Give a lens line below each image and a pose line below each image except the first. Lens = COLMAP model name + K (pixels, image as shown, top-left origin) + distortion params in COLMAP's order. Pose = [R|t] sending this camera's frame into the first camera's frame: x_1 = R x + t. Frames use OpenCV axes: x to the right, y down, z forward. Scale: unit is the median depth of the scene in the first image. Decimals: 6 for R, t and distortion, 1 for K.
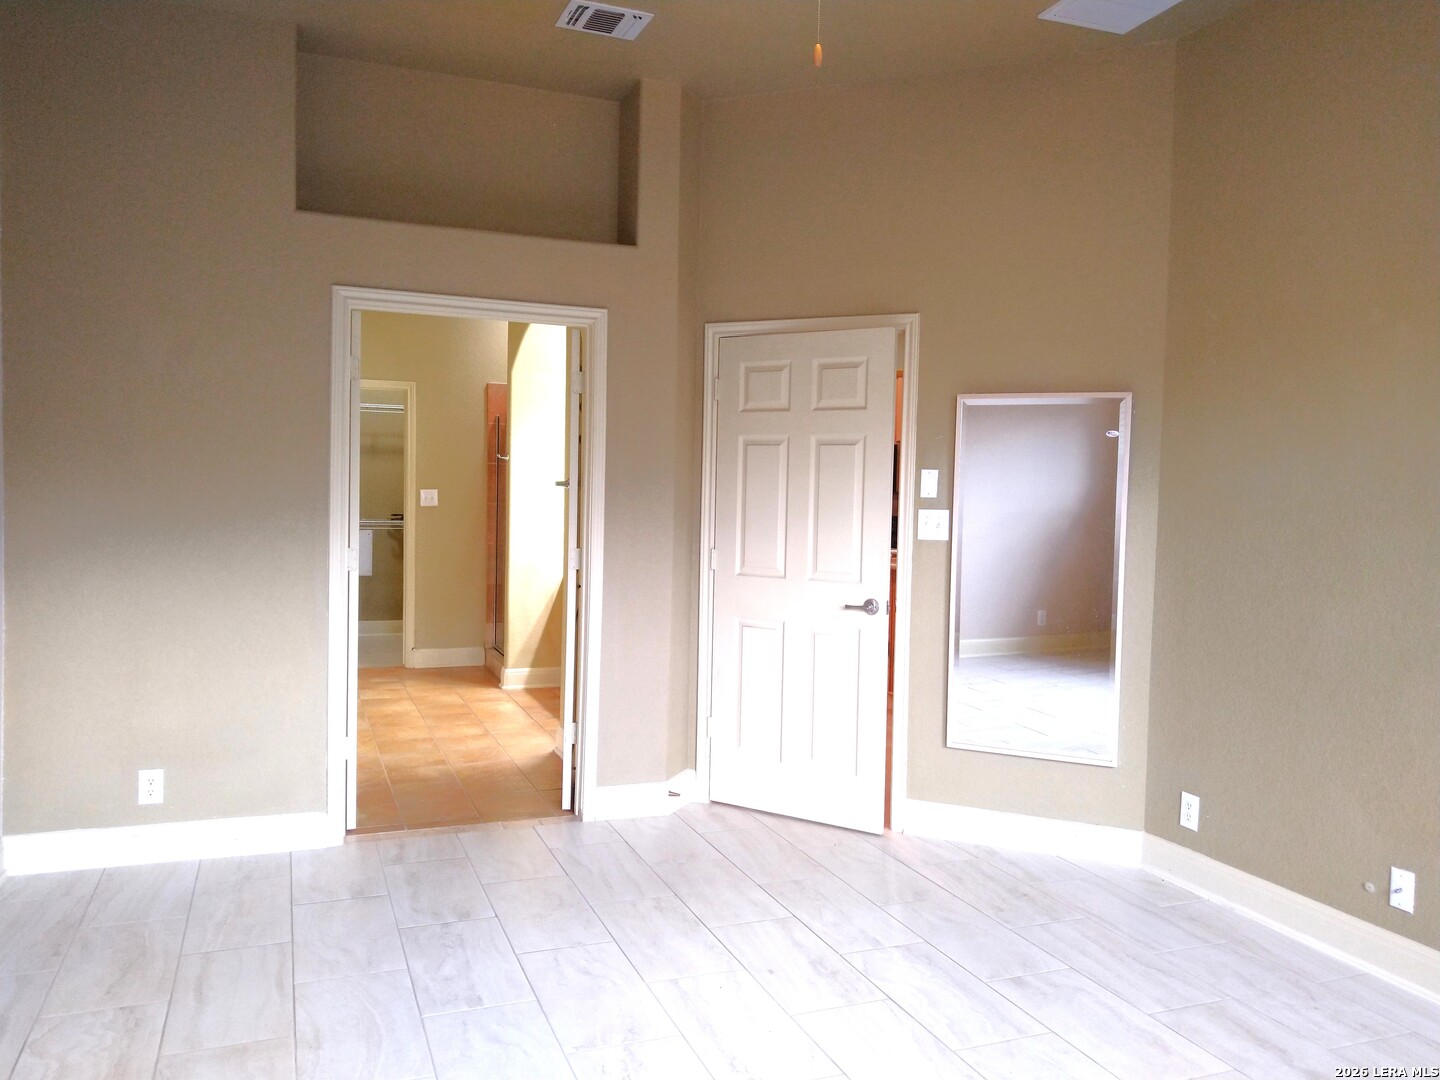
lens RADIAL K [[1106.6, 0, 725.7], [0, 1106.6, 552.4], [0, 0, 1]] dist [0.080463, -0.091880]
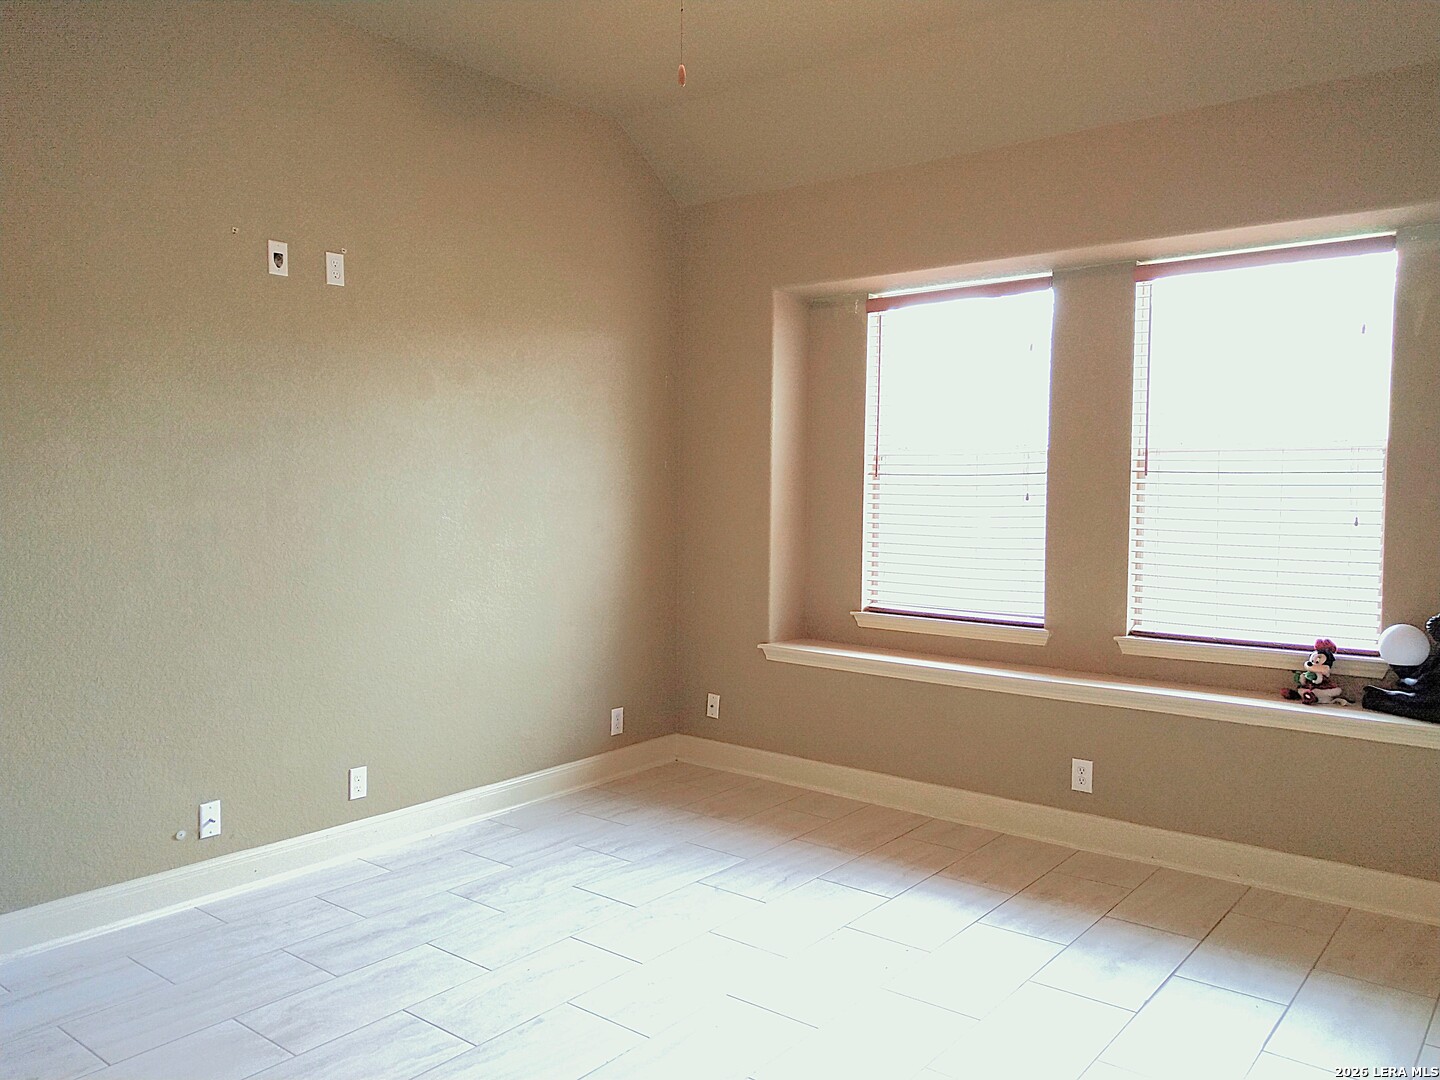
lens RADIAL K [[1106.6, 0, 725.7], [0, 1106.6, 552.4], [0, 0, 1]] dist [0.080463, -0.091880]
pose [[-0.500106, -0.079723, 0.862286, -0.672799], [0.028151, 0.993730, 0.108203, -0.087900], [-0.865506, 0.078388, -0.494726, 1.153715]]
